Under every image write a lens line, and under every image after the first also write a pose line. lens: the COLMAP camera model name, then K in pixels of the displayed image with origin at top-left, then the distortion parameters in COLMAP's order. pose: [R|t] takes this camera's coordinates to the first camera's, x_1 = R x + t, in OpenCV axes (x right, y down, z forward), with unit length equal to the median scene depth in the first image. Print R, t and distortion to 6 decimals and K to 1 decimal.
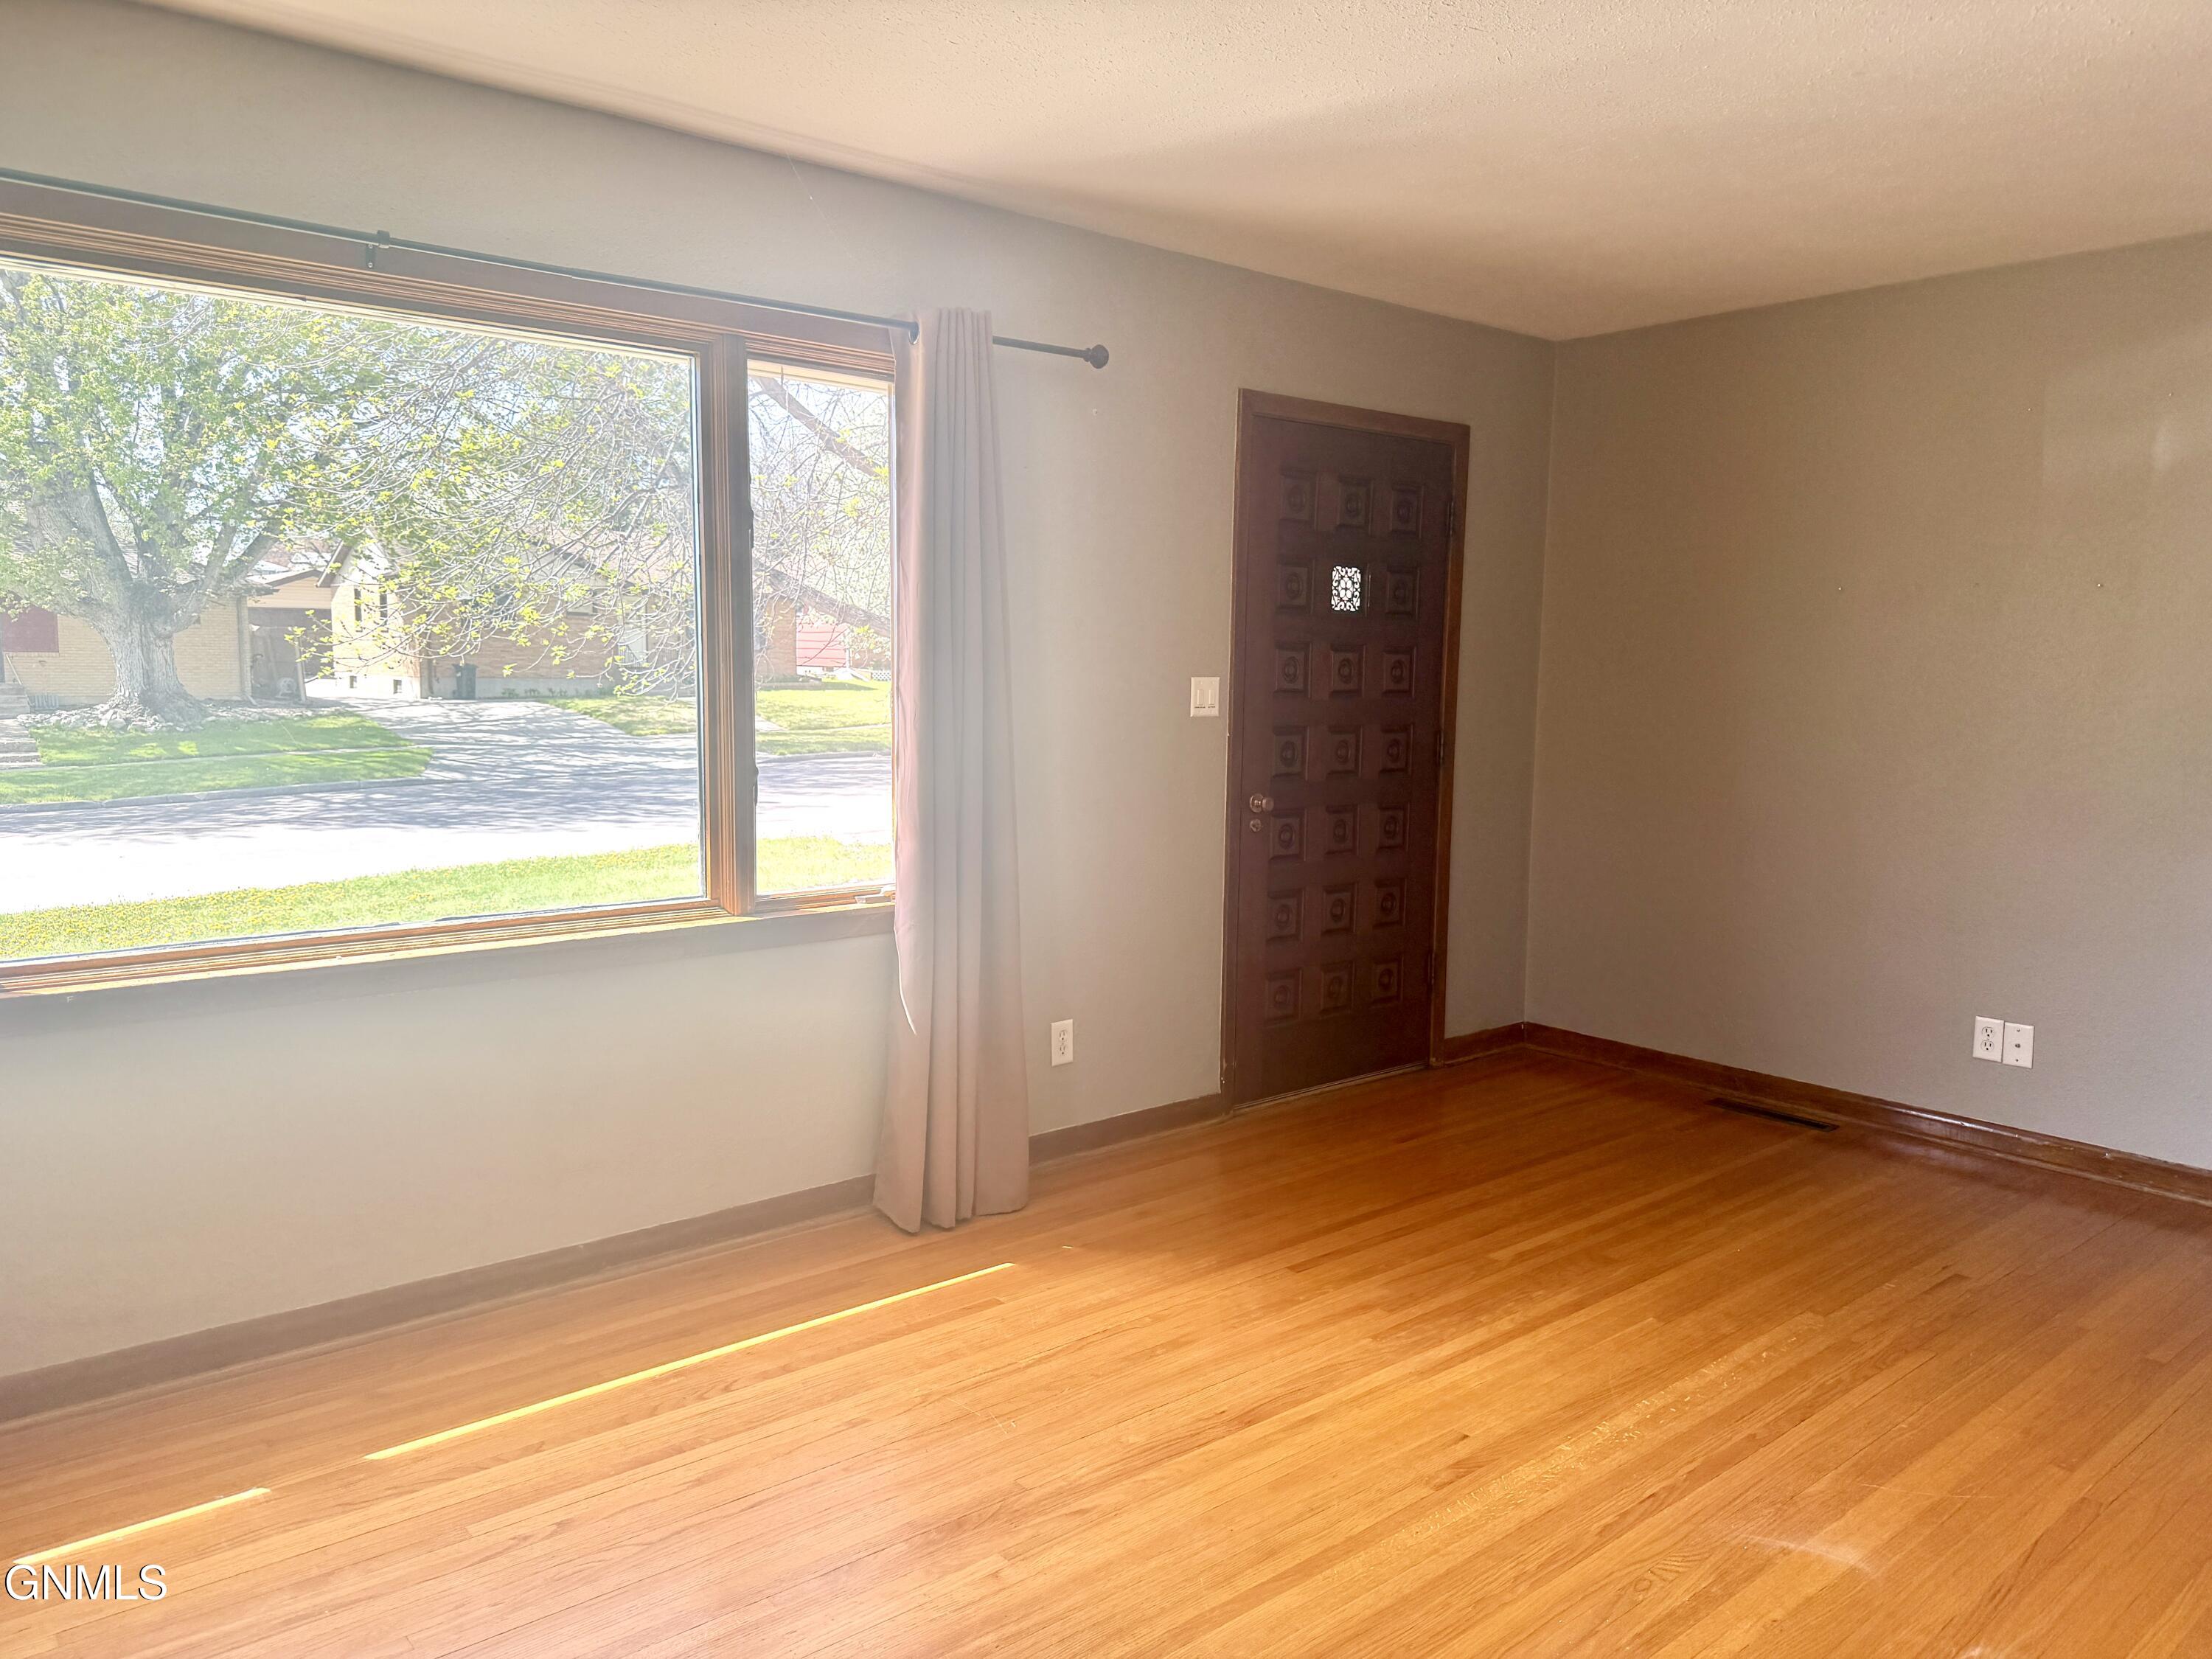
lens RADIAL K [[1543.6, 0, 1114.7], [0, 1543.6, 822.4], [0, 0, 1]] dist [0.127079, -0.141365]
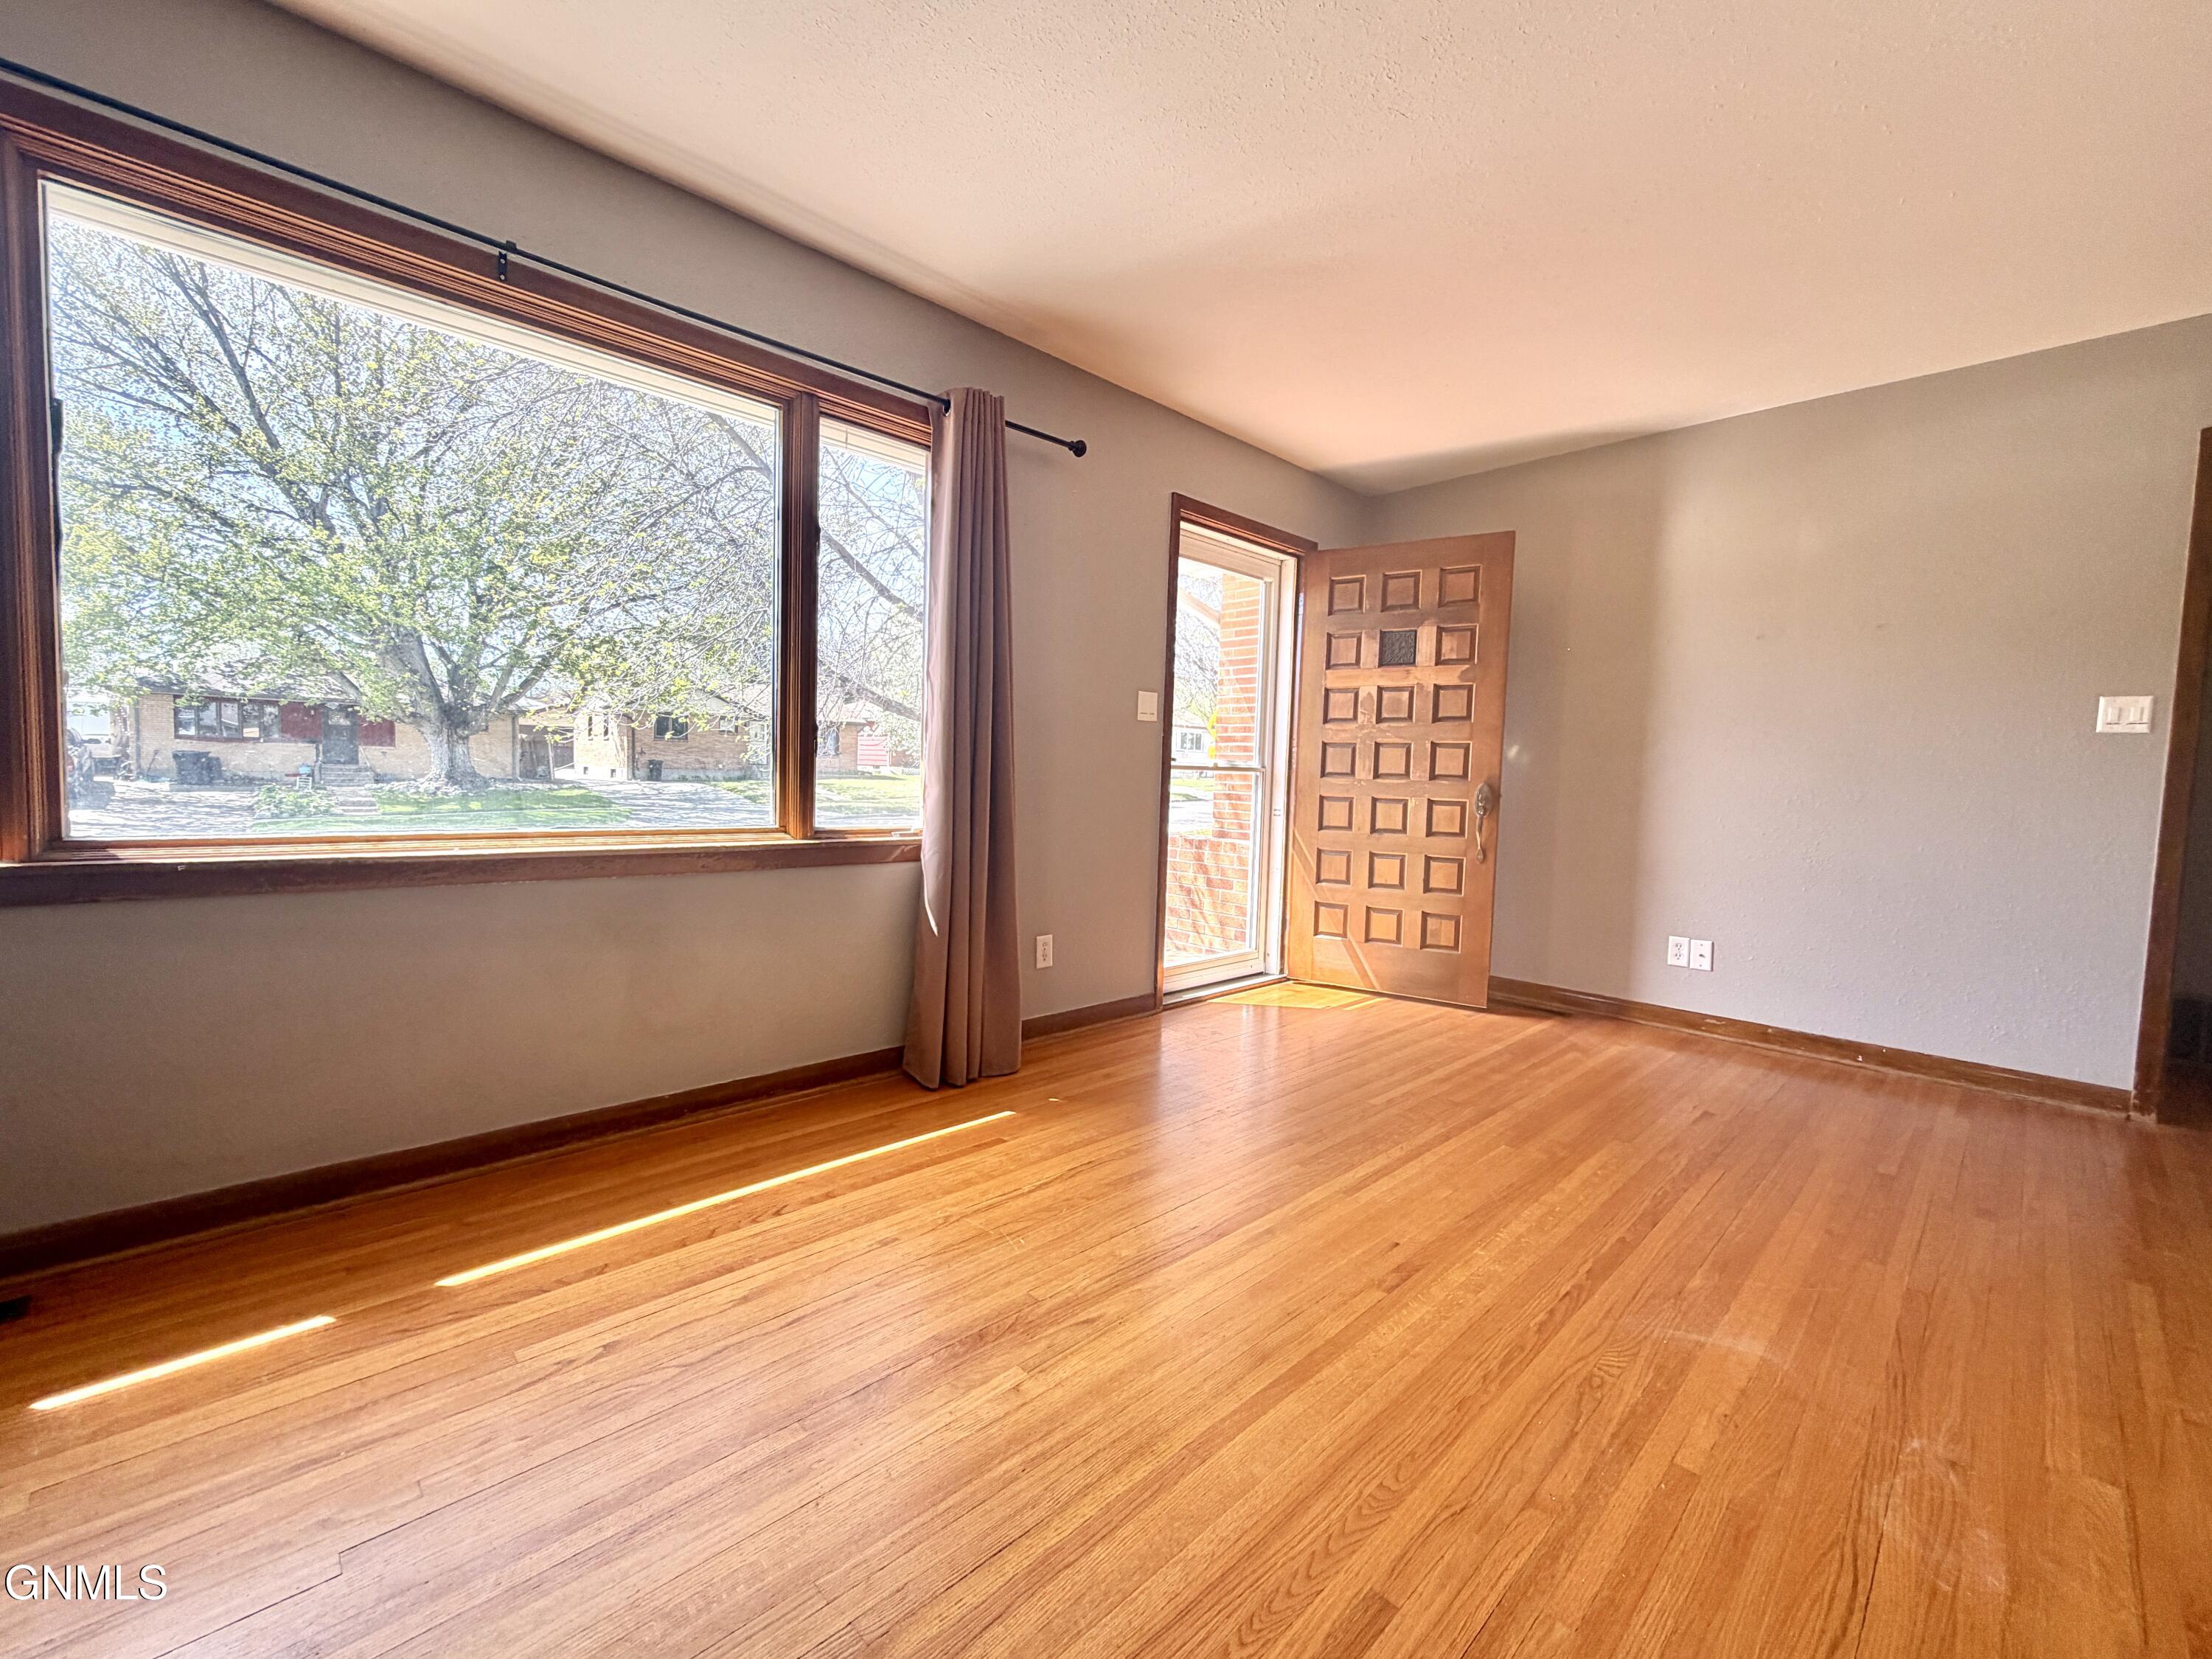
lens RADIAL K [[892.4, 0, 1106.0], [0, 892.4, 829.5], [0, 0, 1]] dist [0.035237, -0.012158]
pose [[0.997505, 0.013887, 0.069219, -0.053043], [-0.010810, 0.998945, -0.044633, 0.103536], [-0.069766, 0.043773, 0.996603, 0.307833]]
